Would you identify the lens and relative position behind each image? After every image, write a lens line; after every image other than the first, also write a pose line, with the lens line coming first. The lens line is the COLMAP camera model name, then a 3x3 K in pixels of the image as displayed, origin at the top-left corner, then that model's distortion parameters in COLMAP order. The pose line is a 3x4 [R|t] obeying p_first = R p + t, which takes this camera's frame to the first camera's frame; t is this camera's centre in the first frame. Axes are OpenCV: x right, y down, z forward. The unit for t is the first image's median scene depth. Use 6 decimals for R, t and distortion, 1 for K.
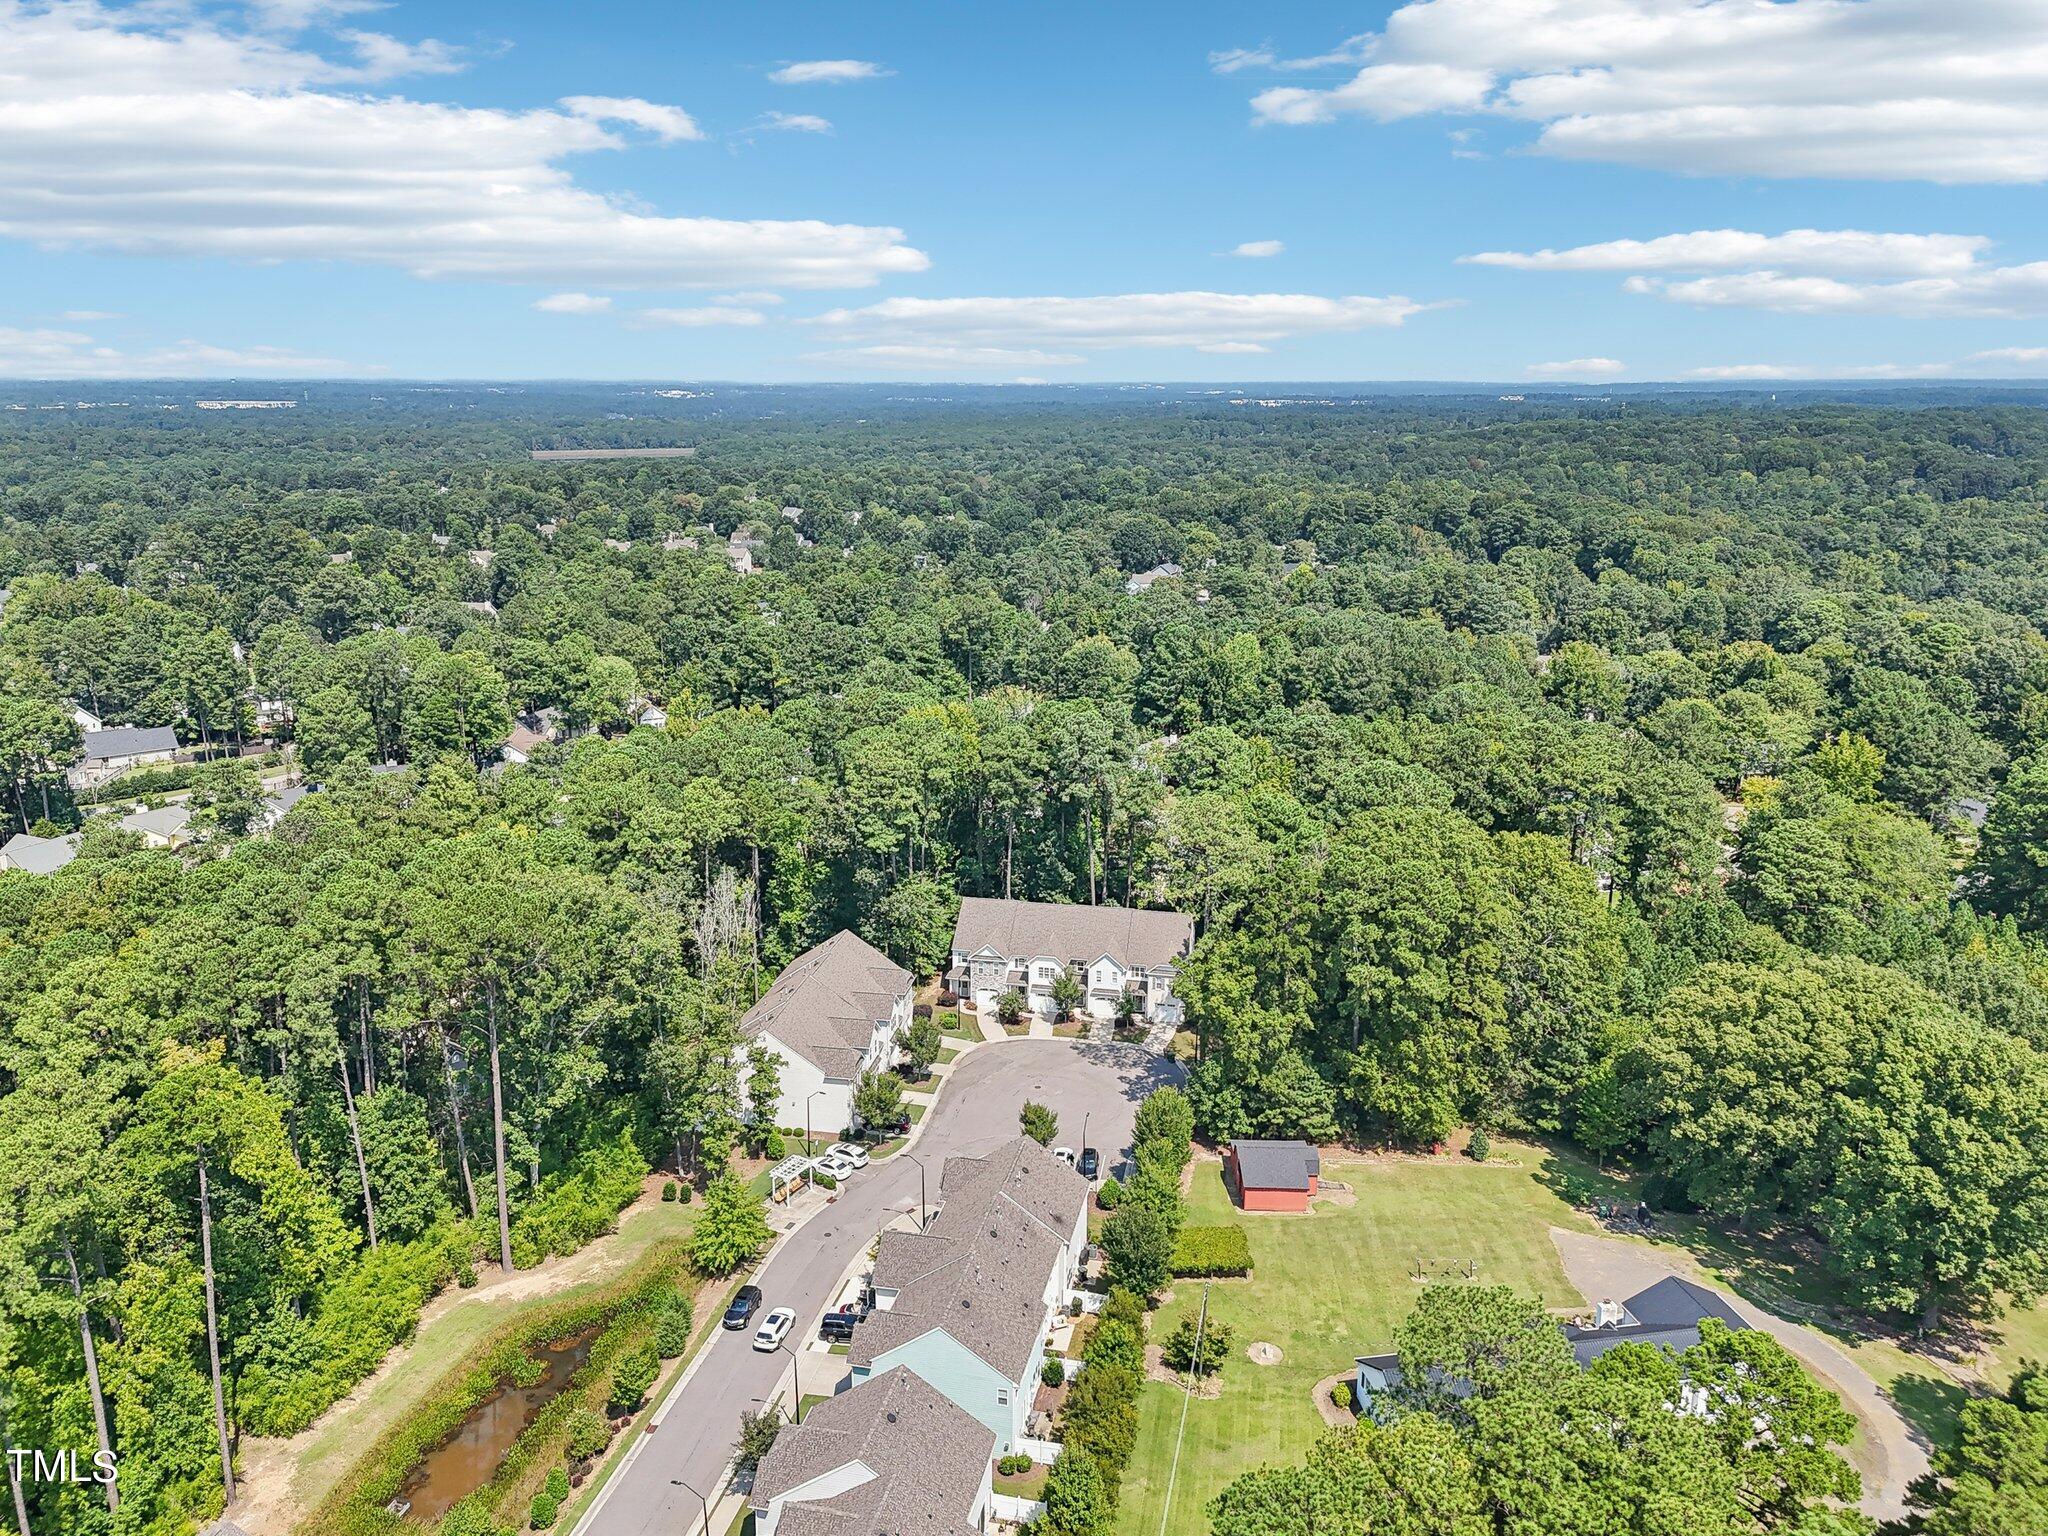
lens RADIAL K [[1555.5, 0, 1024.0], [0, 1555.5, 768.0], [0, 0, 1]] dist [0.064848, -0.081085]
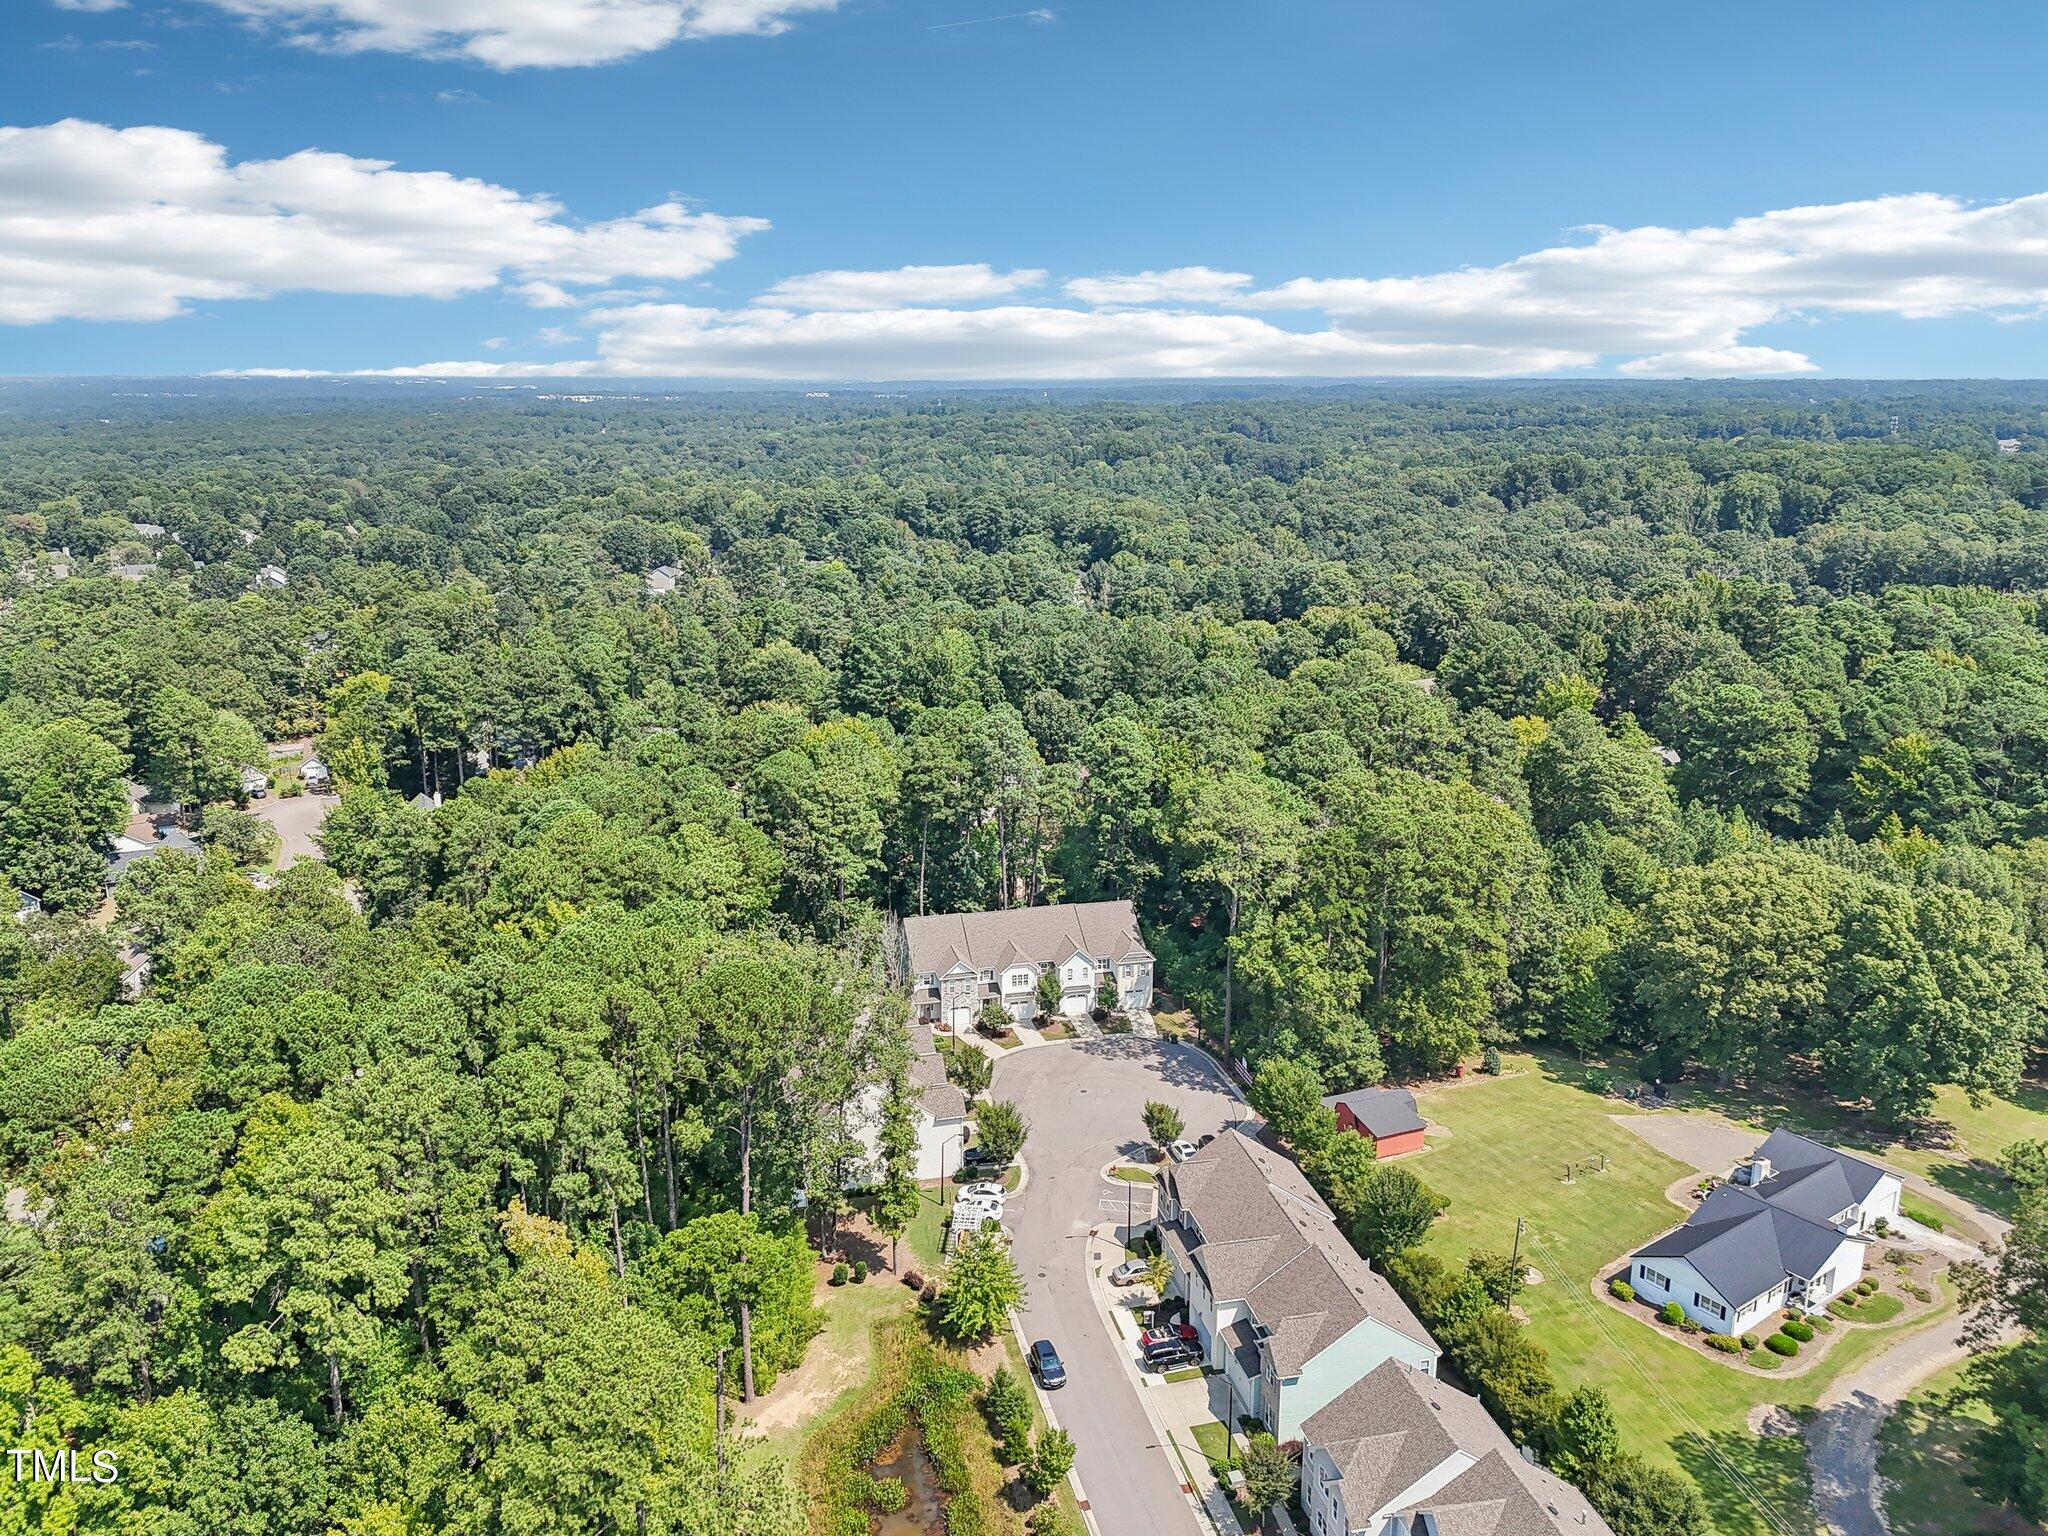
lens RADIAL K [[1555.5, 0, 1024.0], [0, 1555.5, 768.0], [0, 0, 1]] dist [0.064848, -0.081085]
pose [[0.902567, -0.107802, 0.416835, -0.378514], [0.107244, 0.993922, 0.024835, -0.026043], [-0.416979, 0.022287, 0.908643, 0.098597]]
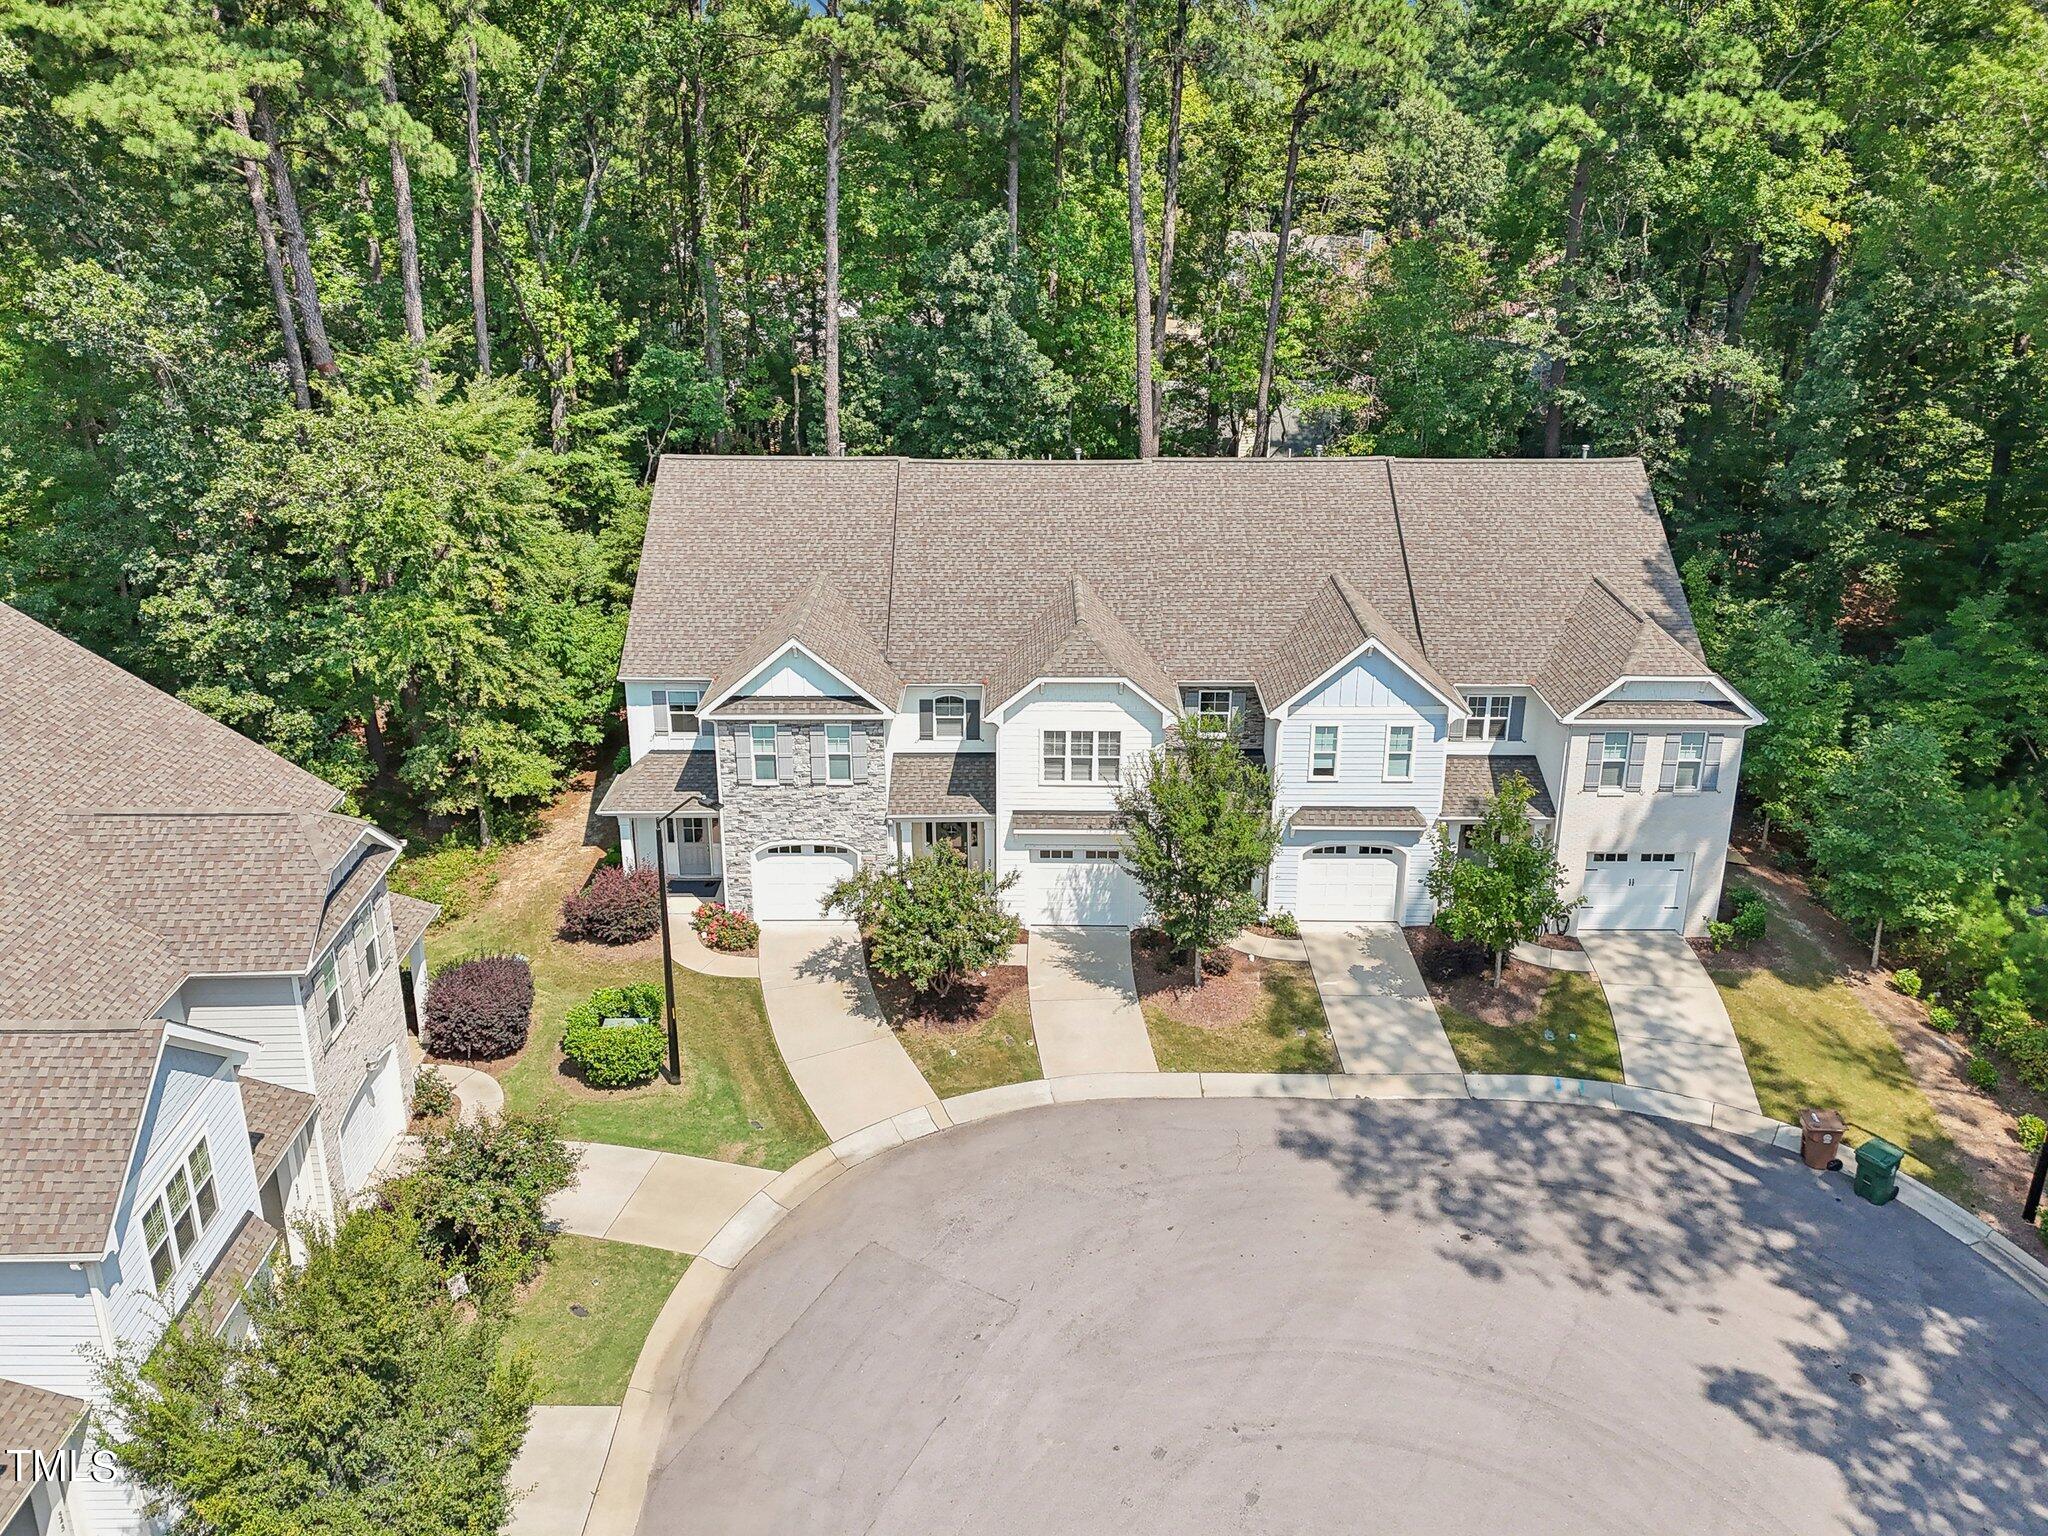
lens RADIAL K [[1597.8, 0, 1025.8], [0, 1597.8, 607.3], [0, 0, 1]] dist [0.091973, 0.004399]
pose [[0.982803, -0.062055, 0.173917, -0.029687], [0.049378, 0.995862, 0.076298, 0.094125], [-0.177932, -0.066399, 0.981800, 0.783942]]
